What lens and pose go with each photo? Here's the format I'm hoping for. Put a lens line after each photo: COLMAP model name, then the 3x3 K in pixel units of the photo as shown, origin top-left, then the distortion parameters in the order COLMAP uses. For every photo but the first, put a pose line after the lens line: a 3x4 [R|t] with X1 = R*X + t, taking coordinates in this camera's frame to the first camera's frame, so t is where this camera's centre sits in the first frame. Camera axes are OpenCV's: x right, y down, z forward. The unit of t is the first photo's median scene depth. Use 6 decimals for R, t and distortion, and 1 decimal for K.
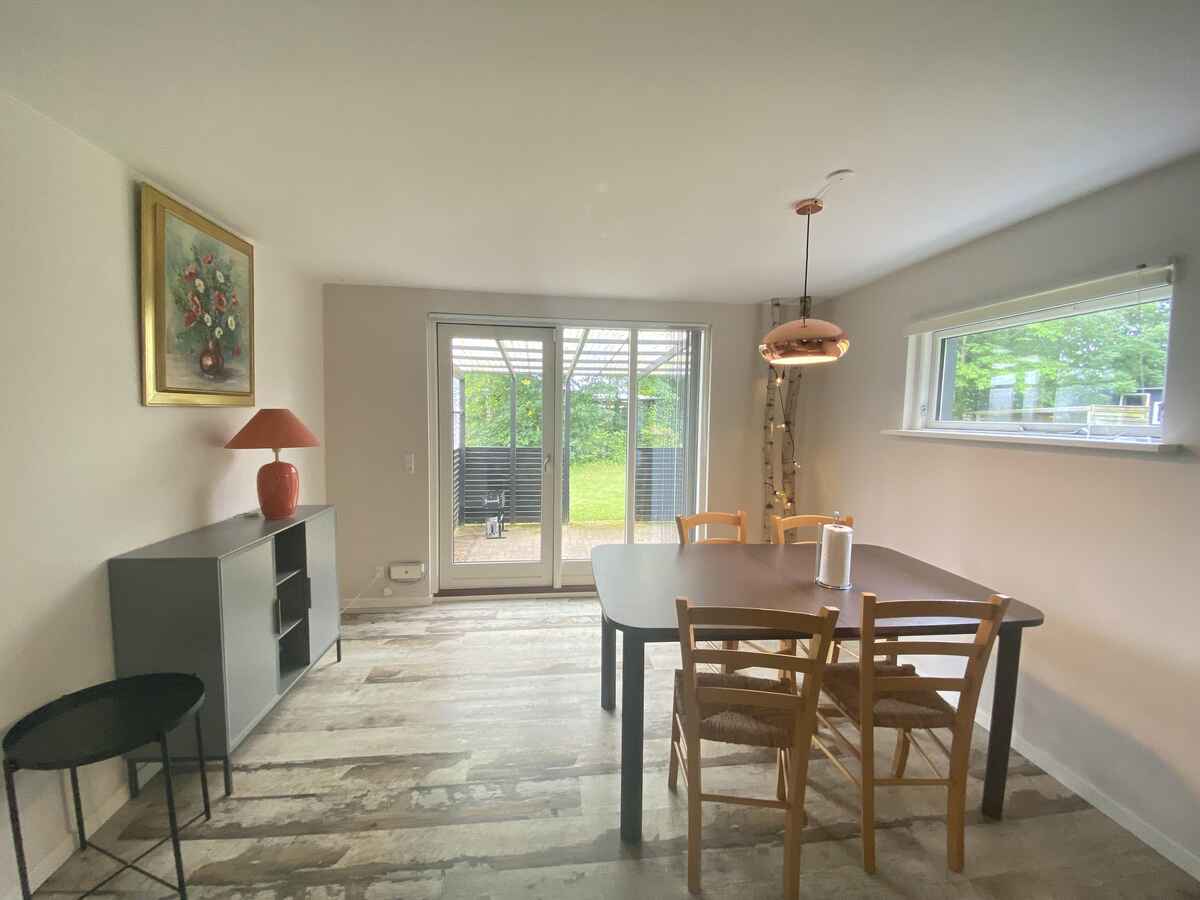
lens RADIAL K [[488.0, 0, 602.6], [0, 488.0, 447.2], [0, 0, 1]] dist [-0.004149, -0.006431]
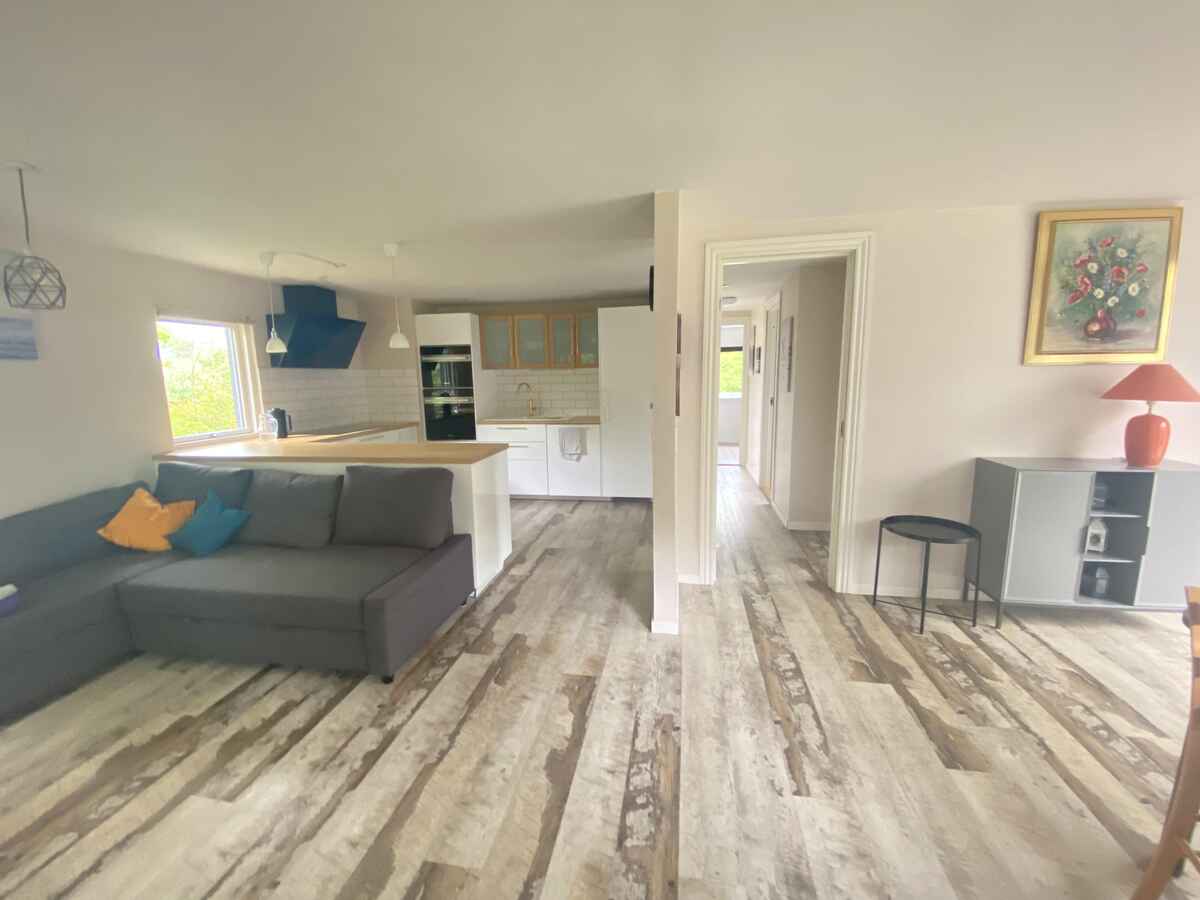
lens RADIAL K [[488.0, 0, 597.0], [0, 488.0, 447.0], [0, 0, 1]] dist [-0.004149, -0.006431]
pose [[-0.282582, 0.137426, -0.949348, 0.790363], [-0.052693, 0.985966, 0.158411, -0.002657], [0.957795, 0.094788, -0.271375, 0.143985]]
